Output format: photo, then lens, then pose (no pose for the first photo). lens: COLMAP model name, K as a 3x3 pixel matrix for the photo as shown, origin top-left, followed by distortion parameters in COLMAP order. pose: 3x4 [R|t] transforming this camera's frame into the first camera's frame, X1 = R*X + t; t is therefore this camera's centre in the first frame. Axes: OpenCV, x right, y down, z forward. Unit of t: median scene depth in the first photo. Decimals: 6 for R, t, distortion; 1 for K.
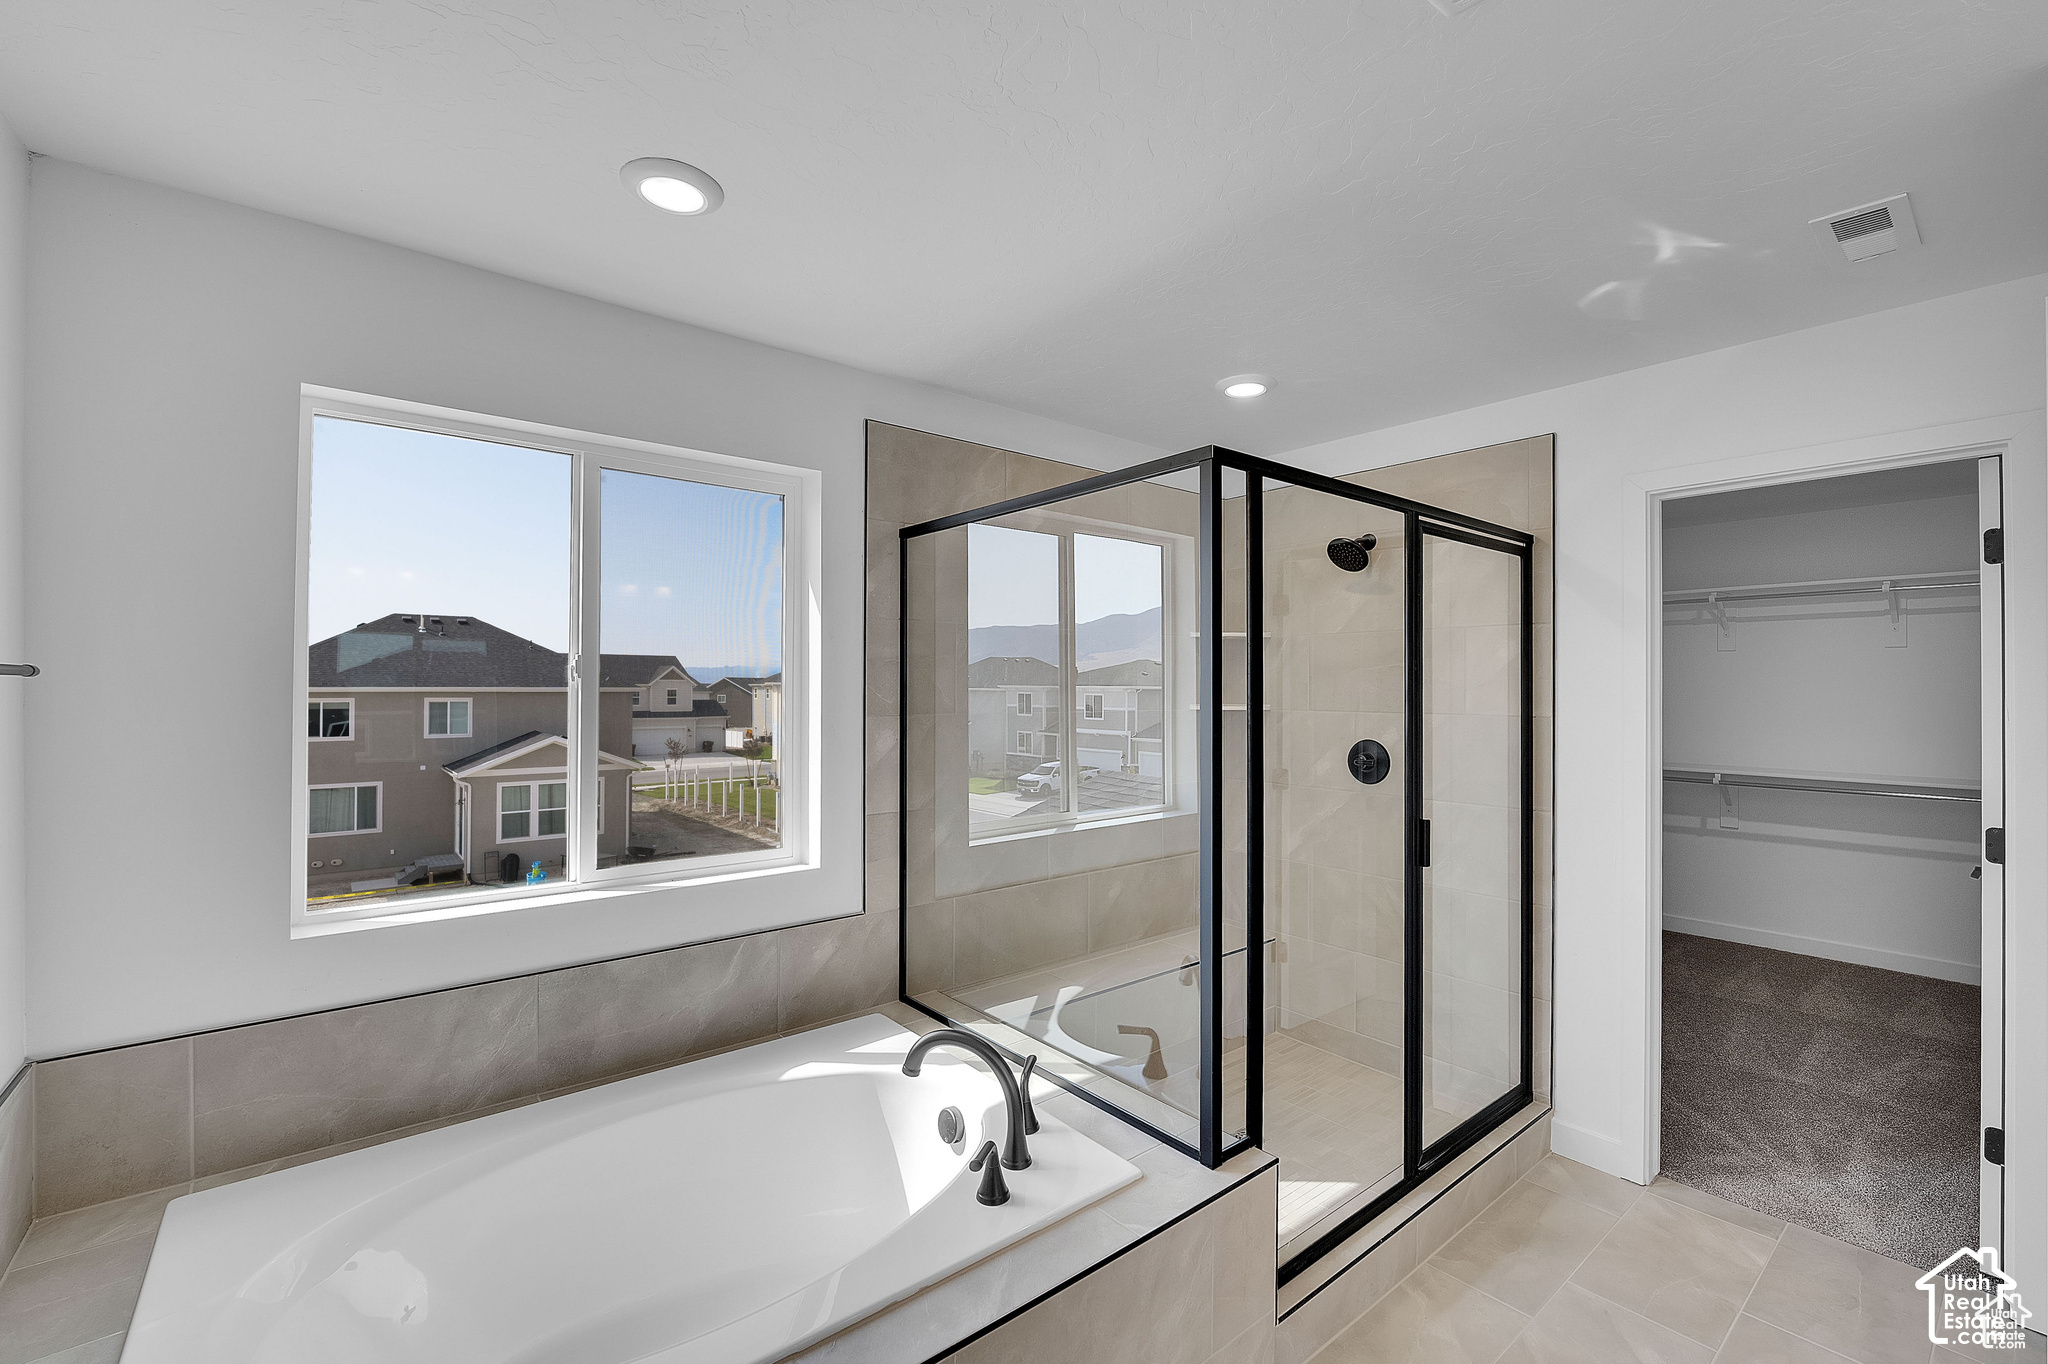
lens RADIAL K [[865.0, 0, 1026.9], [0, 865.0, 685.6], [0, 0, 1]] dist [-0.000692, -0.000339]
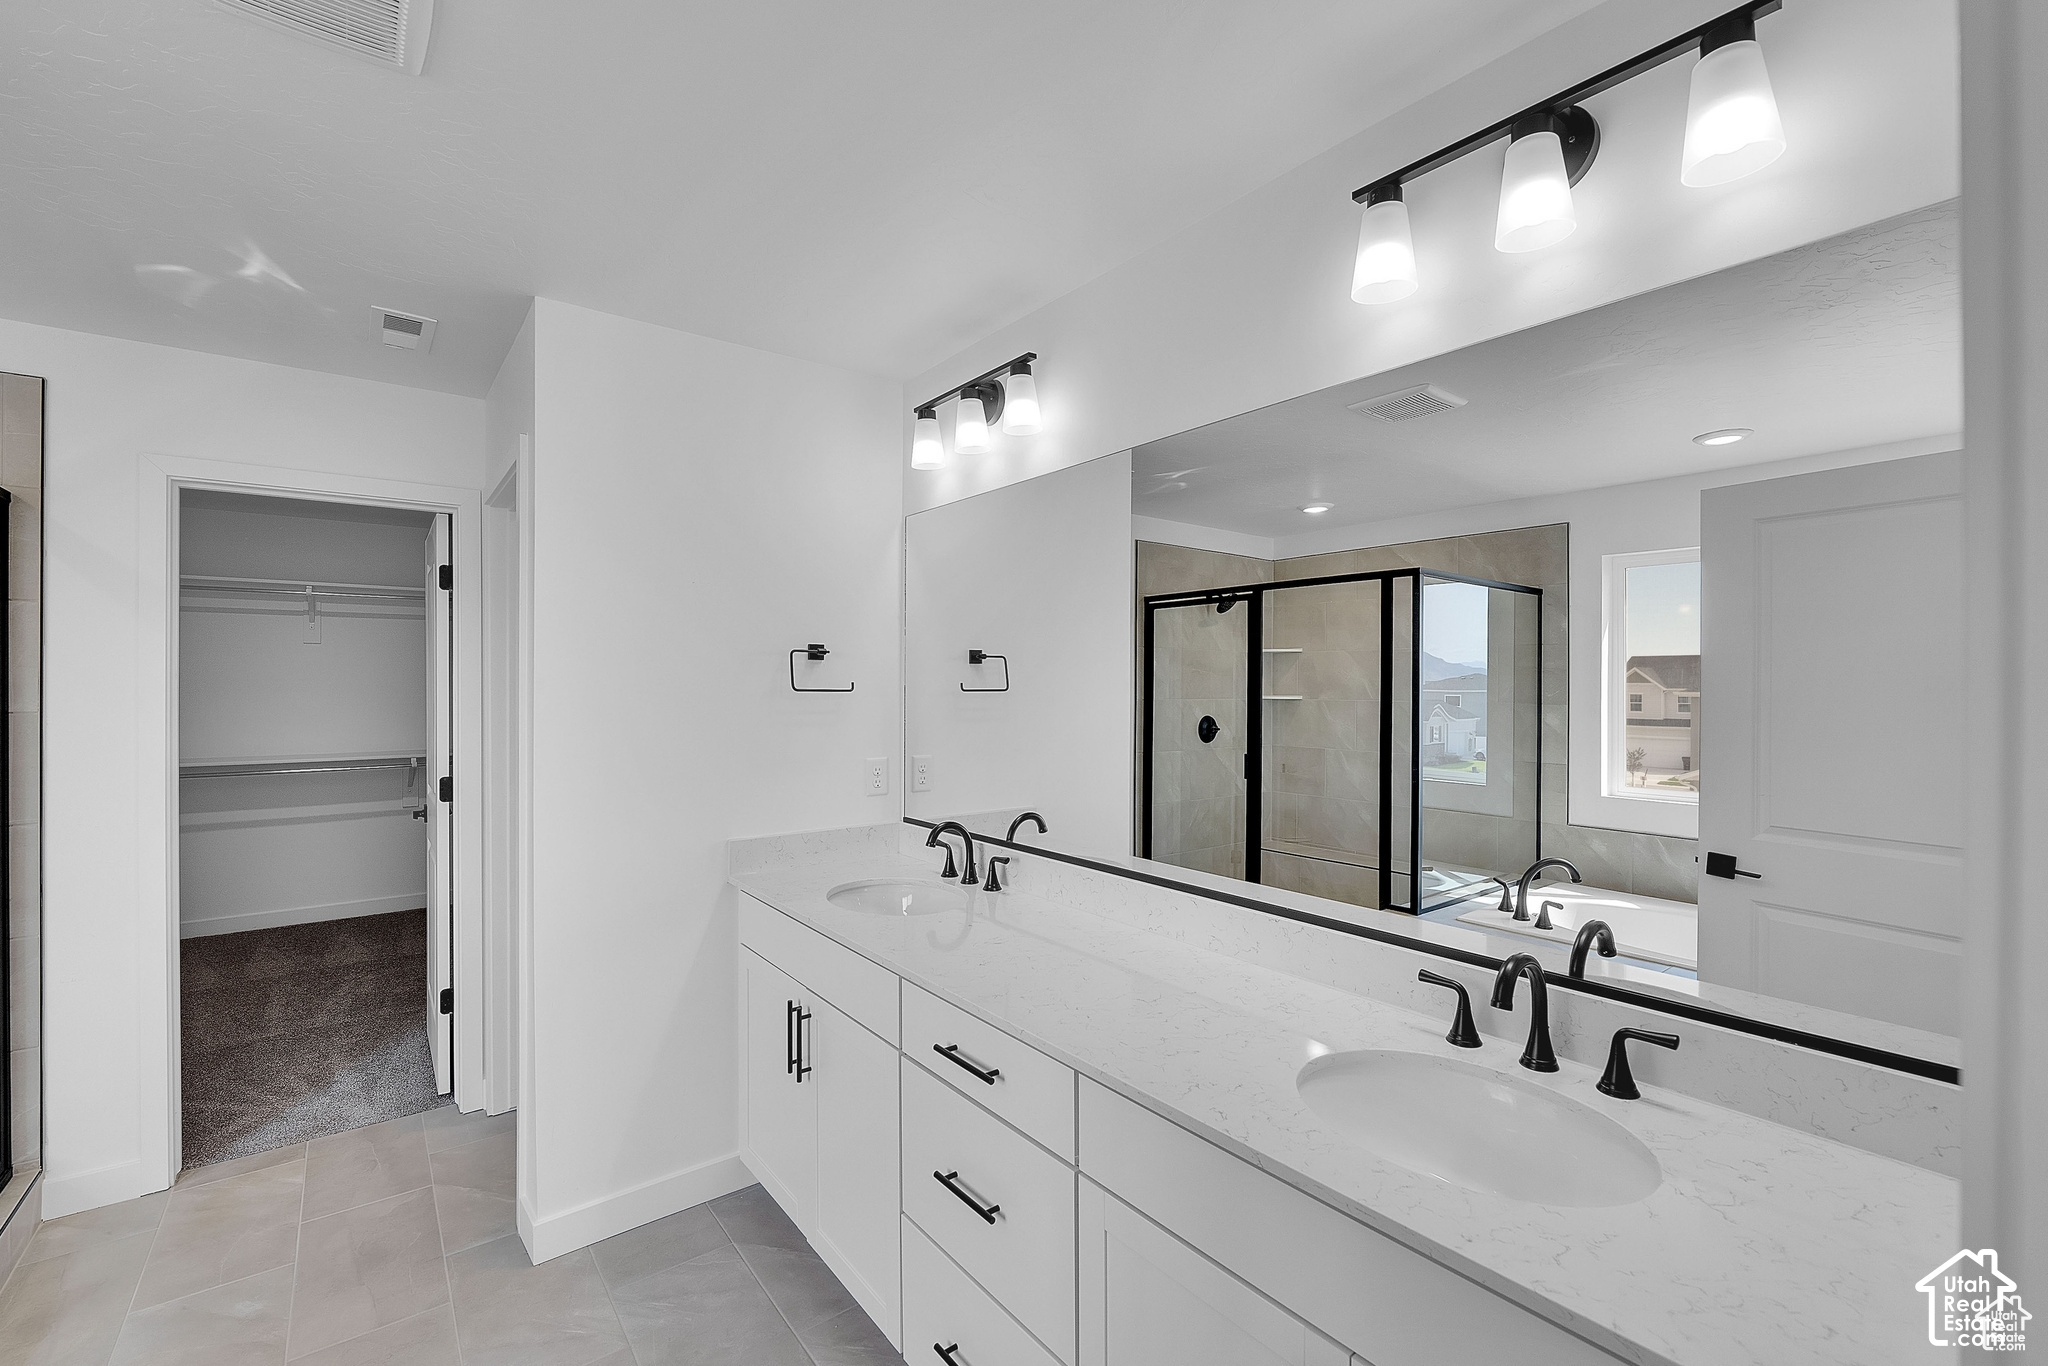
lens RADIAL K [[865.0, 0, 1026.3], [0, 865.0, 682.9], [0, 0, 1]] dist [-0.000692, -0.000339]
pose [[0.037017, -0.004273, 0.999306, -0.216218], [-0.002346, 0.999988, 0.004363, 0.002110], [-0.999312, -0.002506, 0.037006, 0.000120]]
